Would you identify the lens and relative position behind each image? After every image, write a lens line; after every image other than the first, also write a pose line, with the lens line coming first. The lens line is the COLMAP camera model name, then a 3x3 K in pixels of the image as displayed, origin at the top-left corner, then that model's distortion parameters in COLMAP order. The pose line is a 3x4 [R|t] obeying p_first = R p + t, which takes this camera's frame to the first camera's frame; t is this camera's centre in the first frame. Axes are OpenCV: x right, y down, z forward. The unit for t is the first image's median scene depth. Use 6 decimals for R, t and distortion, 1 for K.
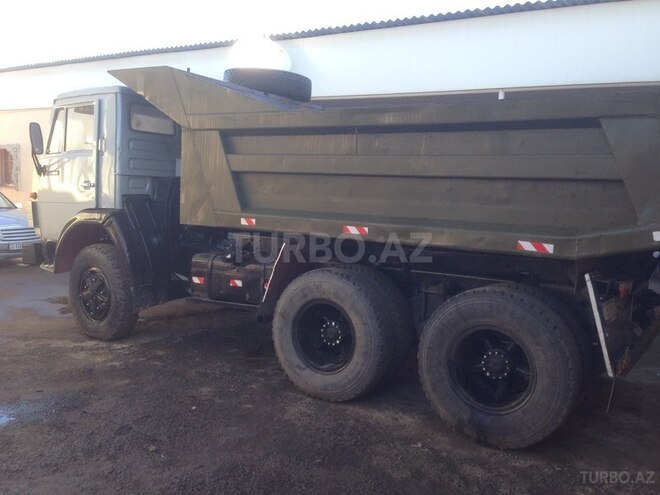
lens RADIAL K [[630.5, 0, 330.0], [0, 630.5, 247.5], [0, 0, 1]] dist [0.002945, 0.005457]
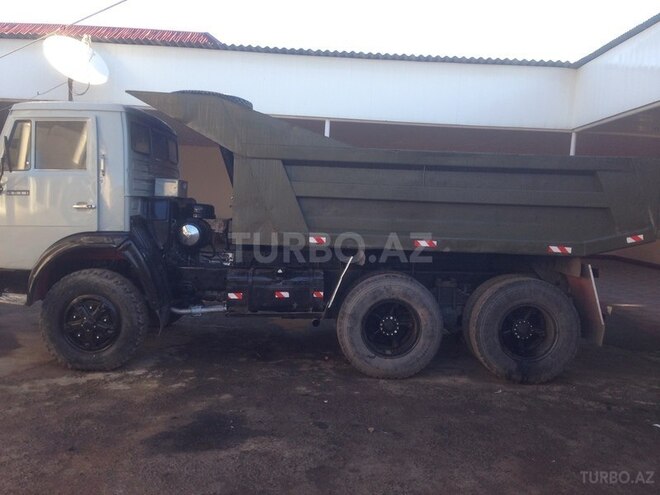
lens RADIAL K [[630.5, 0, 330.0], [0, 630.5, 247.5], [0, 0, 1]] dist [0.002945, 0.005457]
pose [[0.814724, -0.049711, 0.577714, -0.801236], [0.049876, 0.998634, 0.015592, -0.045004], [-0.577700, 0.016111, 0.816090, 0.036736]]
